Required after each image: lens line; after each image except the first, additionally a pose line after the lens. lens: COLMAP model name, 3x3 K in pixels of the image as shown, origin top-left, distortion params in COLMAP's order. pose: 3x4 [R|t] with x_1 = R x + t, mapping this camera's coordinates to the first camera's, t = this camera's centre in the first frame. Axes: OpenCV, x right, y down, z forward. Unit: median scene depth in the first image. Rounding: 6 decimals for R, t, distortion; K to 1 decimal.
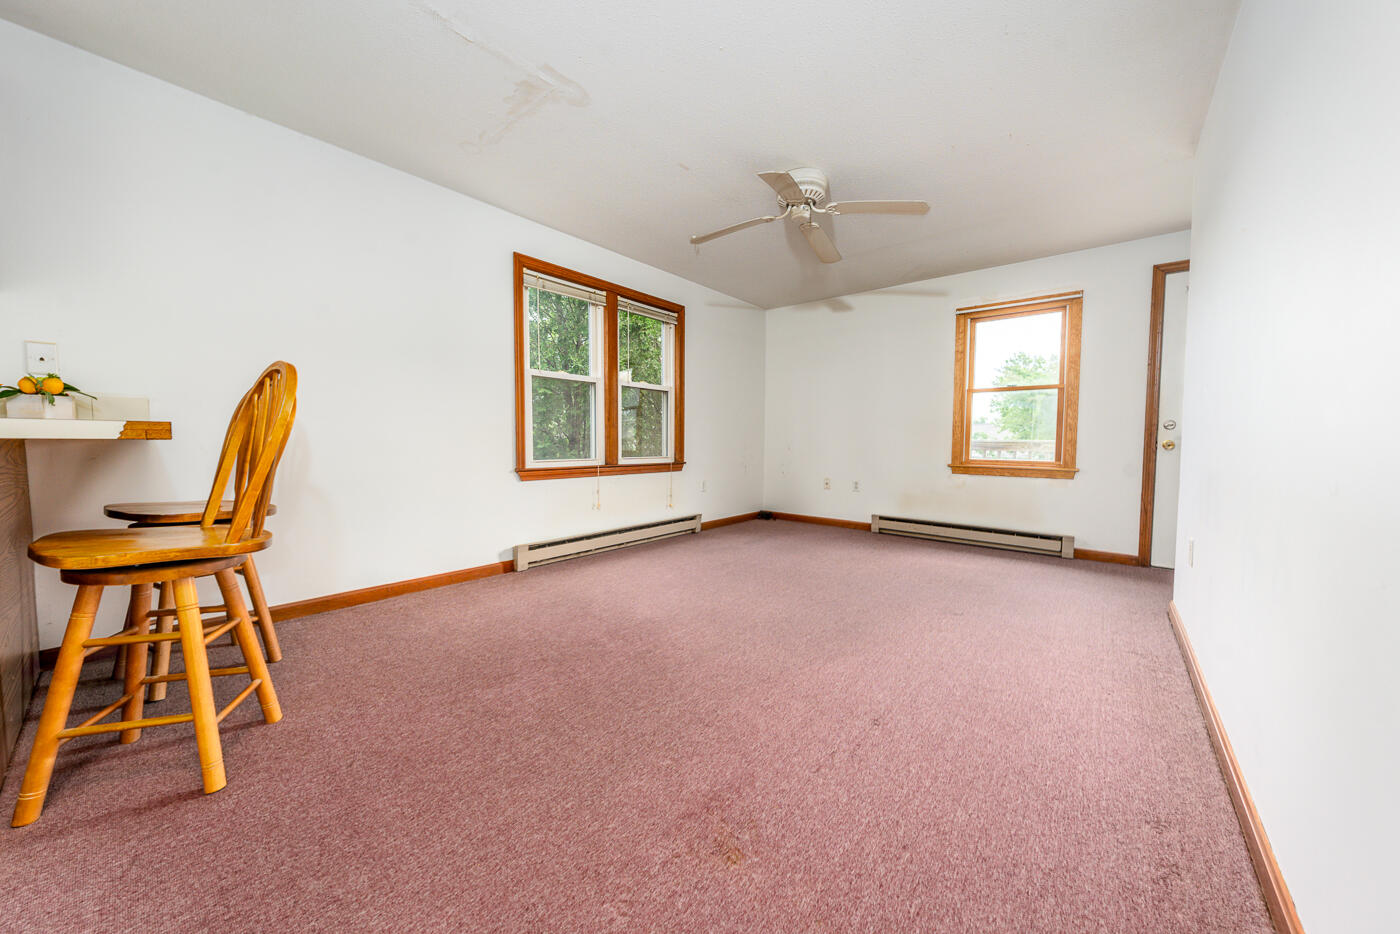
lens RADIAL K [[494.8, 0, 700.0], [0, 494.8, 467.0], [0, 0, 1]] dist [-0.000658, -0.000032]
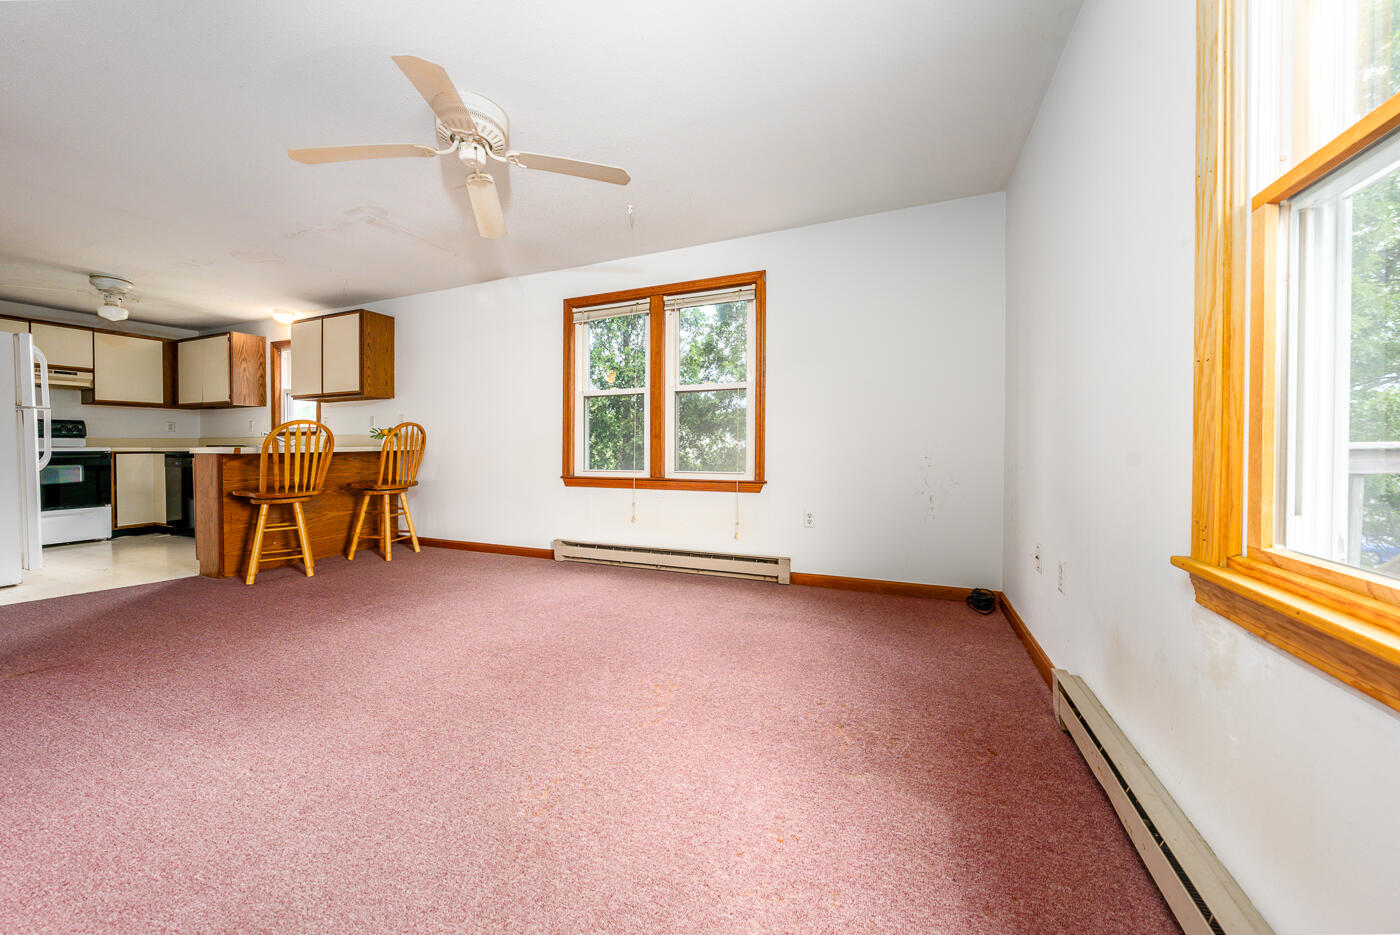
lens RADIAL K [[488.4, 0, 705.0], [0, 488.4, 453.4], [0, 0, 1]] dist [-0.002298, -0.000092]
pose [[0.295491, 0.004248, -0.955336, 0.759057], [-0.045218, 0.998932, -0.009545, -0.048060], [0.954275, 0.046019, 0.295367, 0.845403]]
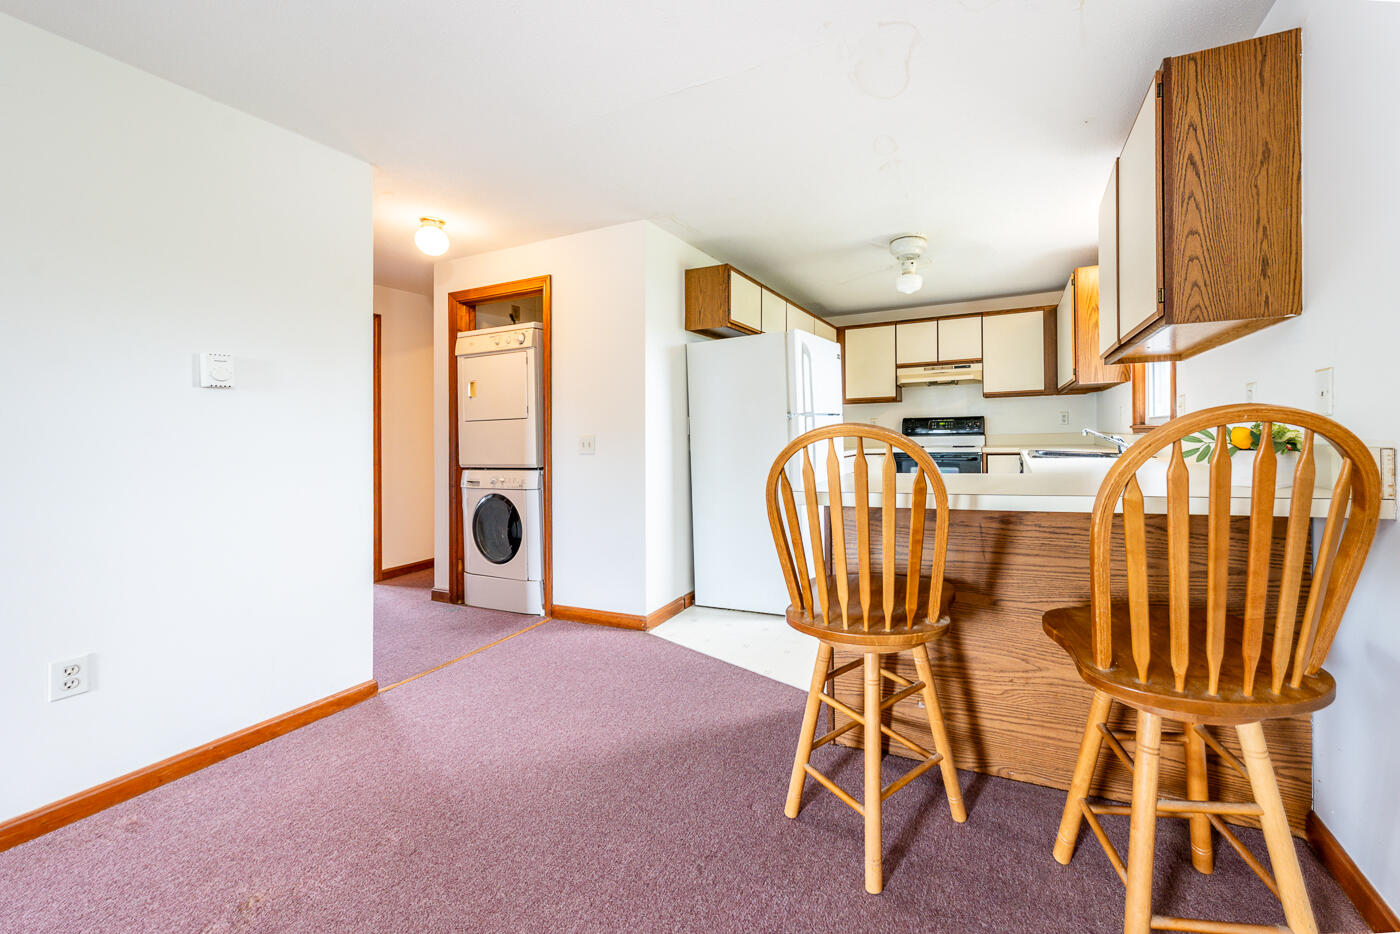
lens RADIAL K [[512.0, 0, 786.6], [0, 512.0, 435.9], [0, 0, 1]] dist [-0.002323, -0.000276]
pose [[-0.958400, 0.013952, -0.285087, -0.211417], [-0.002148, 0.998424, 0.056084, -0.096422], [0.285420, 0.054364, -0.956860, 0.699381]]
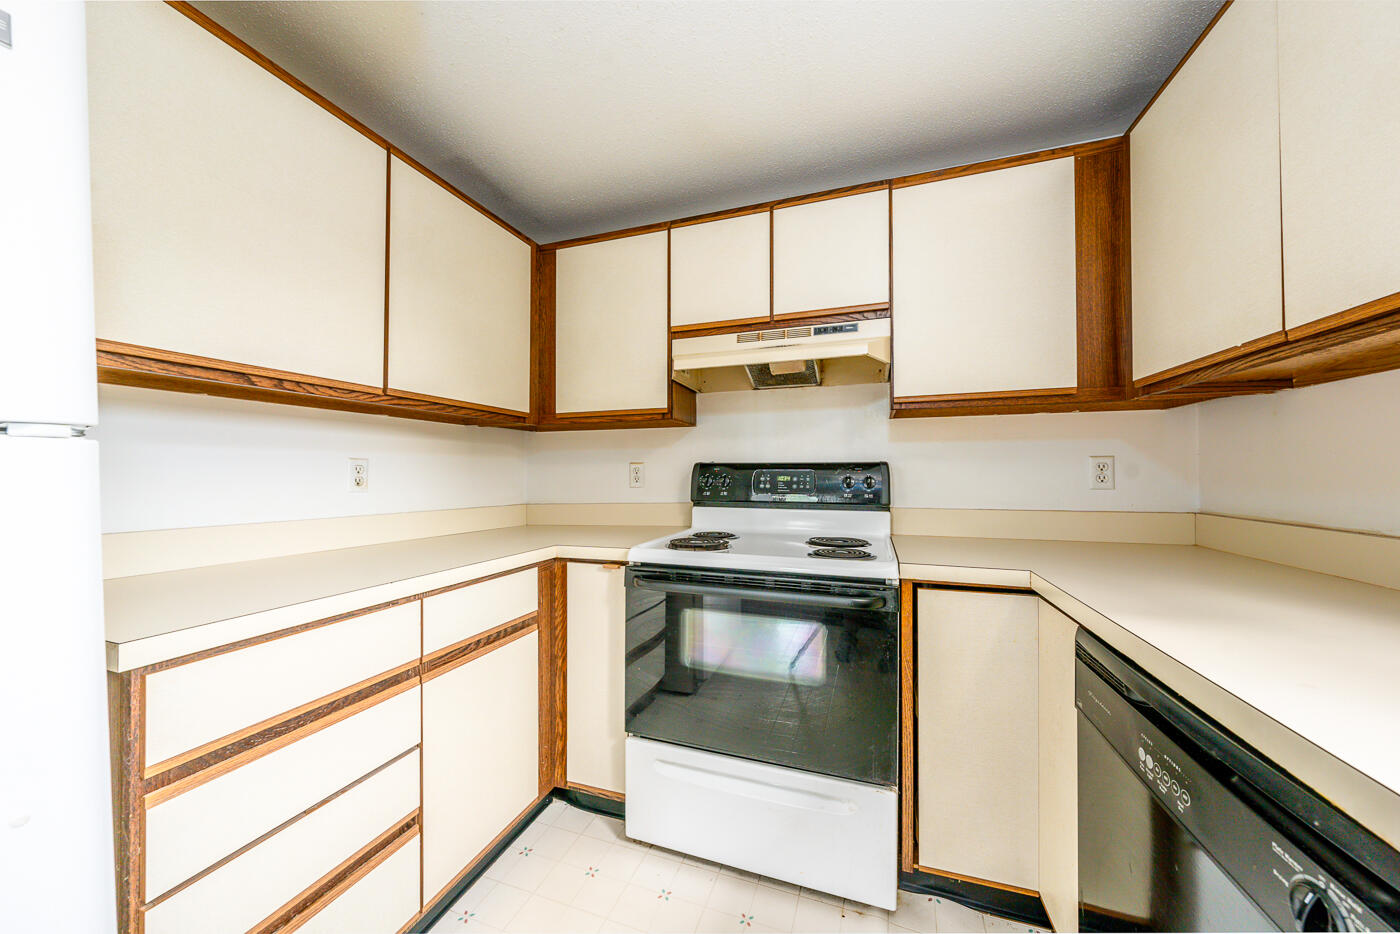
lens RADIAL K [[487.6, 0, 678.2], [0, 487.6, 468.1], [0, 0, 1]] dist [-0.002560, -0.000149]
pose [[-0.945778, -0.010380, -0.324649, -0.722044], [-0.023828, 0.999013, 0.037475, -0.082023], [0.323939, 0.043179, -0.945092, -0.032671]]
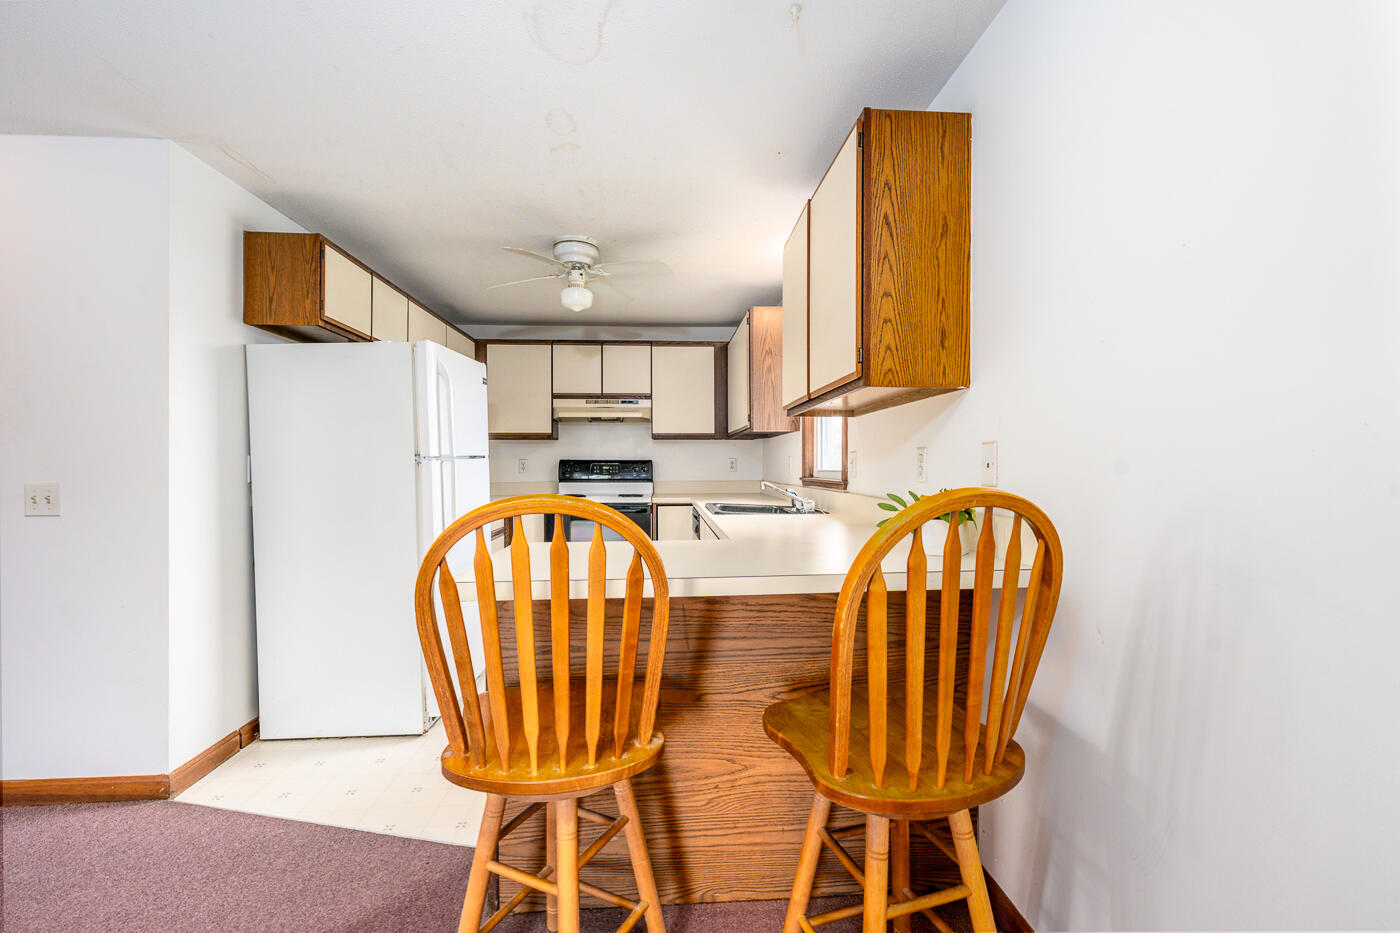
lens RADIAL K [[614.1, 0, 681.6], [0, 614.1, 479.6], [0, 0, 1]] dist [0.000093, -0.000205]
pose [[-0.742948, 0.008393, -0.669297, -0.198621], [-0.039978, 0.997580, 0.056888, -0.112341], [0.668154, 0.069022, -0.740814, 0.652185]]
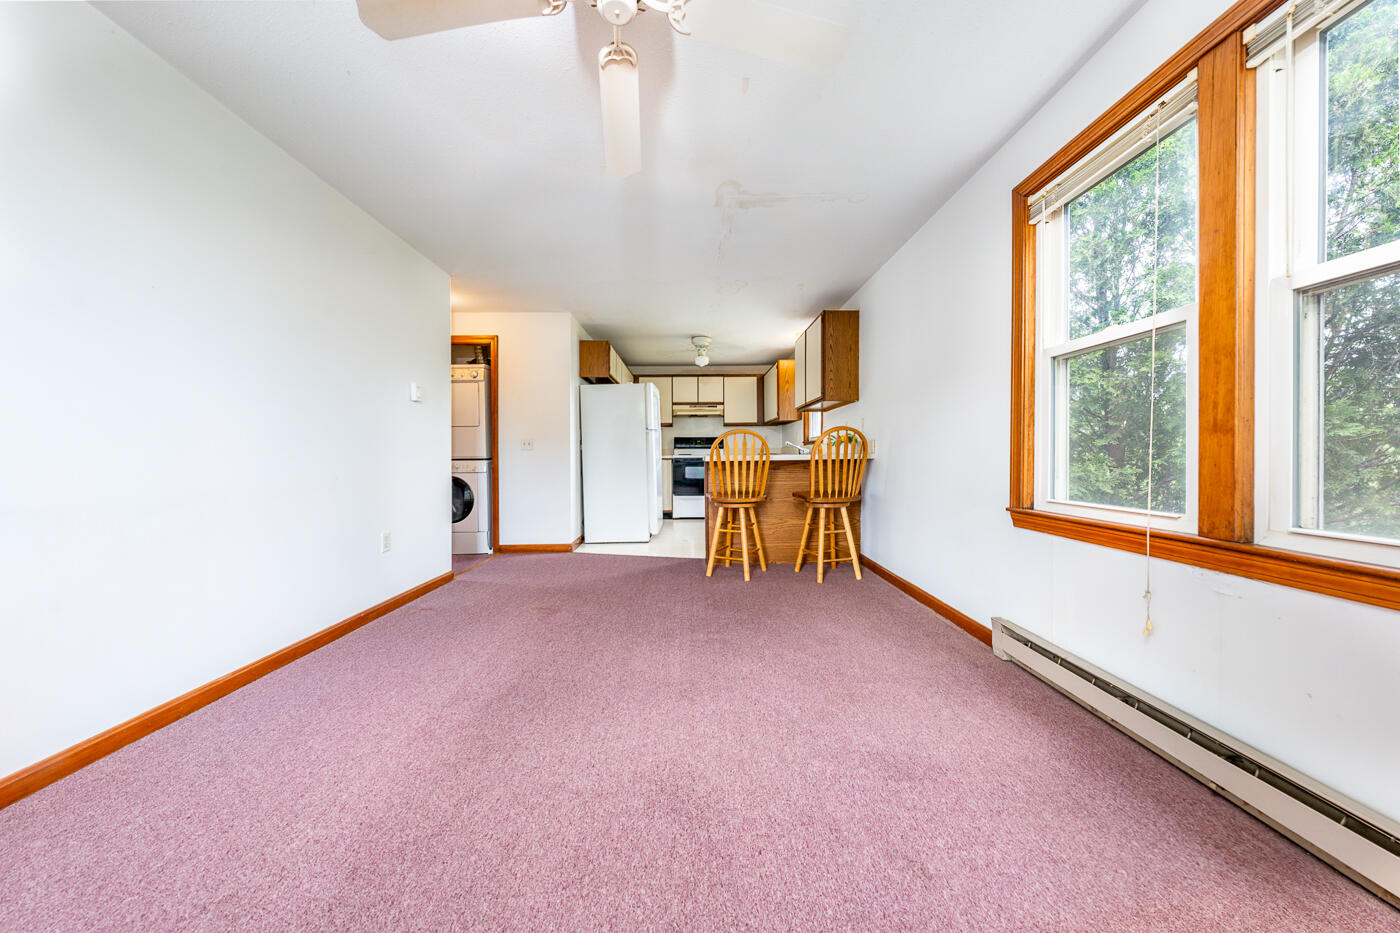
lens RADIAL K [[480.5, 0, 692.5], [0, 480.5, 456.6], [0, 0, 1]] dist [-0.000892, -0.000032]
pose [[-0.766433, -0.001410, -0.642323, 0.332567], [-0.034061, 0.998680, 0.038450, -0.065686], [0.641420, 0.051348, -0.765469, 1.057947]]
